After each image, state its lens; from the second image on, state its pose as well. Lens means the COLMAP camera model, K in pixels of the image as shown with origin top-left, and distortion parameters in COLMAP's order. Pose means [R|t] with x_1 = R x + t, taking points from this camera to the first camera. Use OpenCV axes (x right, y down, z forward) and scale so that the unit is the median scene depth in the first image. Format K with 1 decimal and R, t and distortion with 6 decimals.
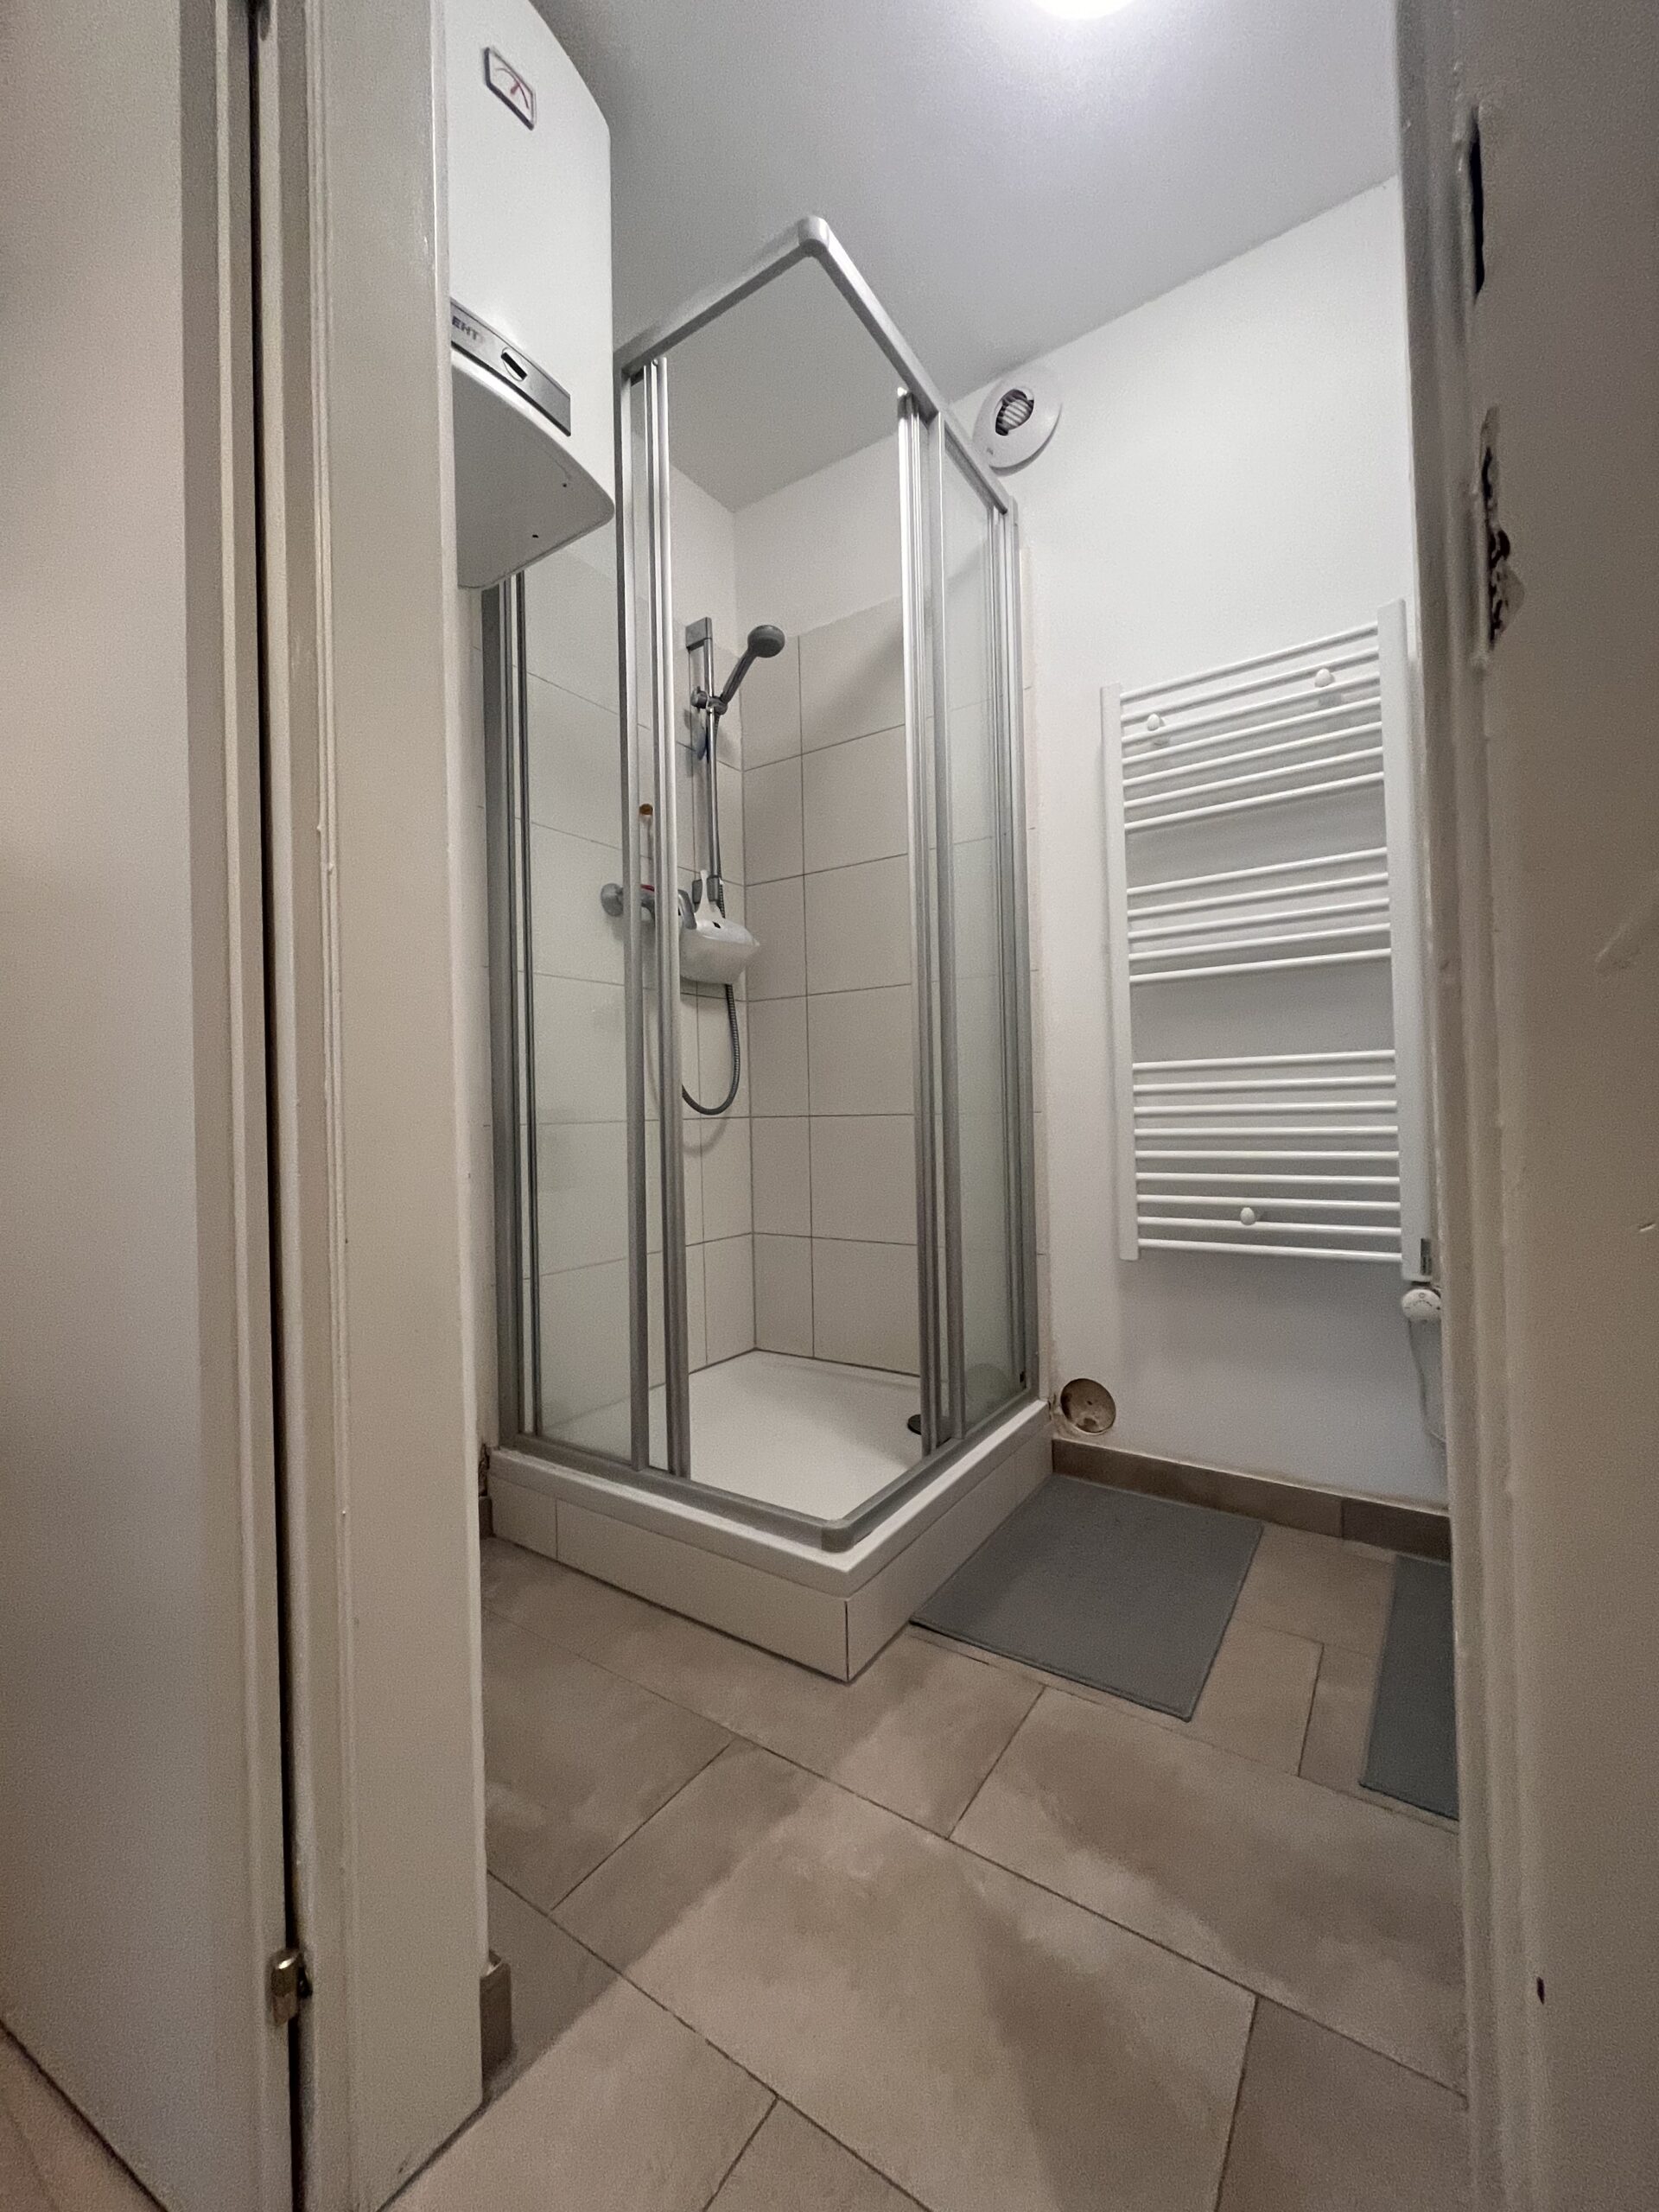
lens RADIAL K [[888.7, 0, 829.6], [0, 888.7, 1105.2], [0, 0, 1]] dist [0.002862, -0.000010]
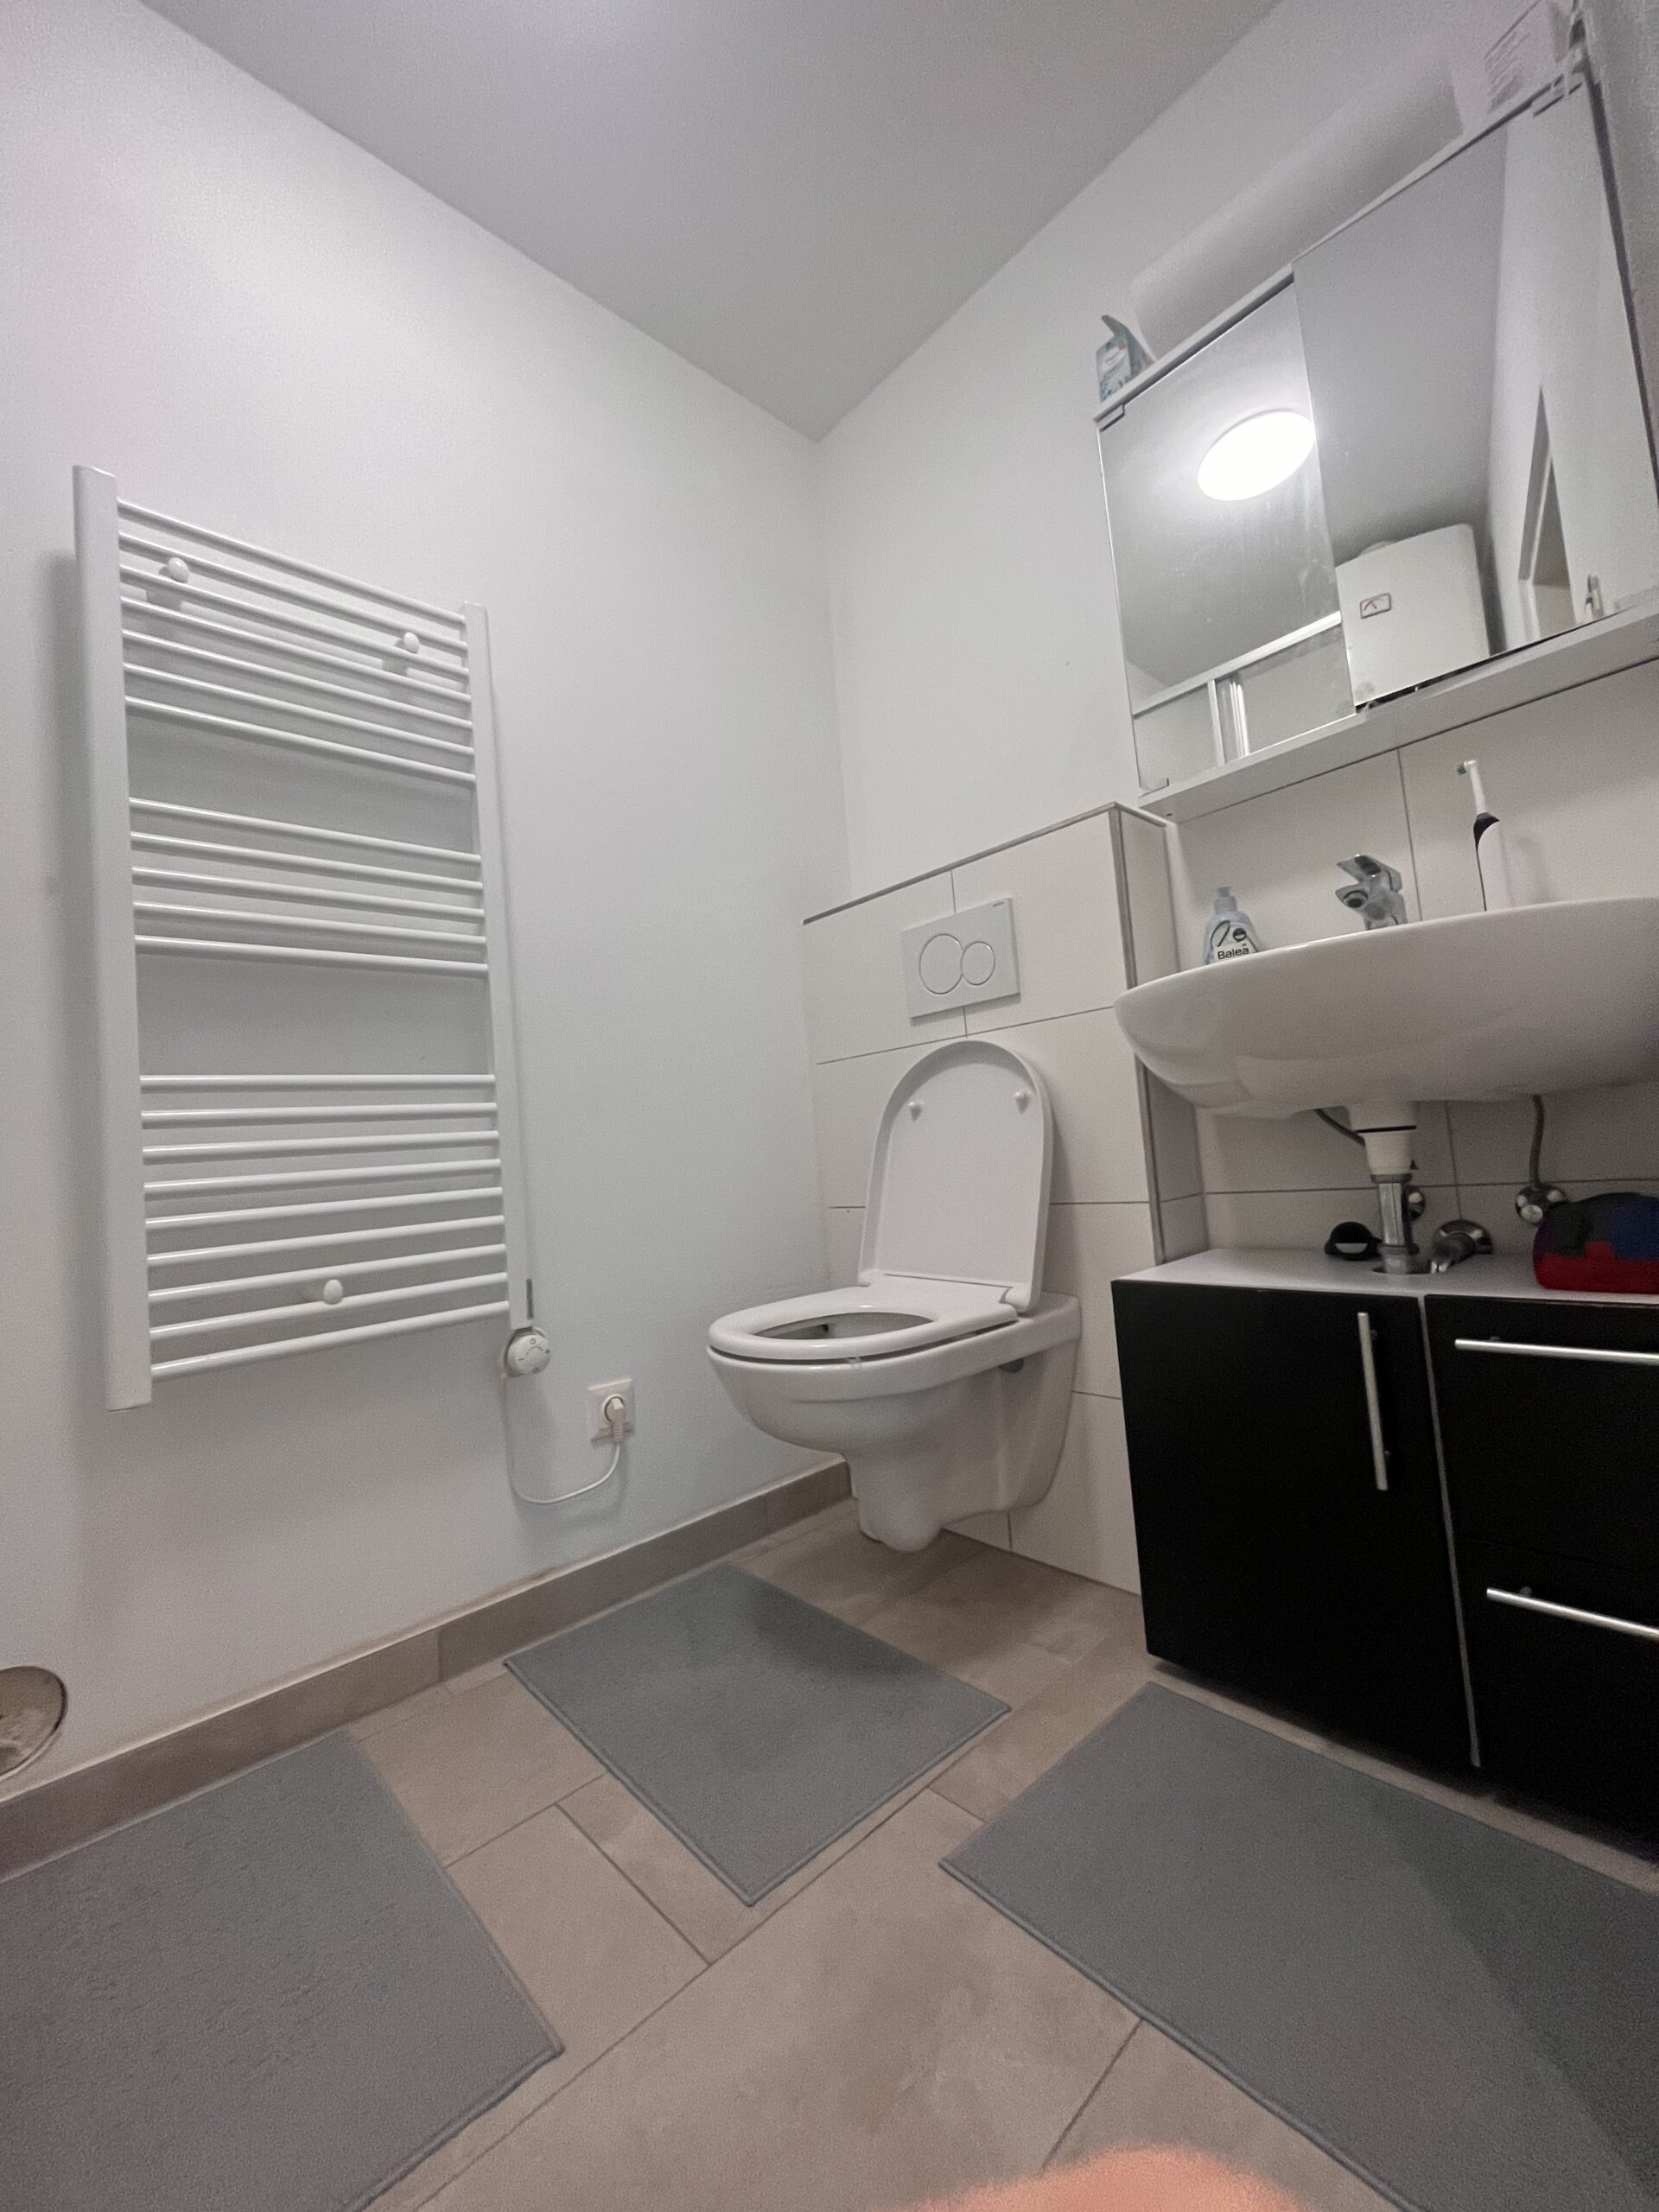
lens RADIAL K [[888.7, 0, 826.9], [0, 888.7, 1093.2], [0, 0, 1]] dist [0.002862, -0.000010]
pose [[0.240200, 0.066670, 0.968431, -0.147480], [0.068078, 0.994025, -0.085318, 0.053184], [-0.968333, 0.086422, 0.234226, 0.427512]]
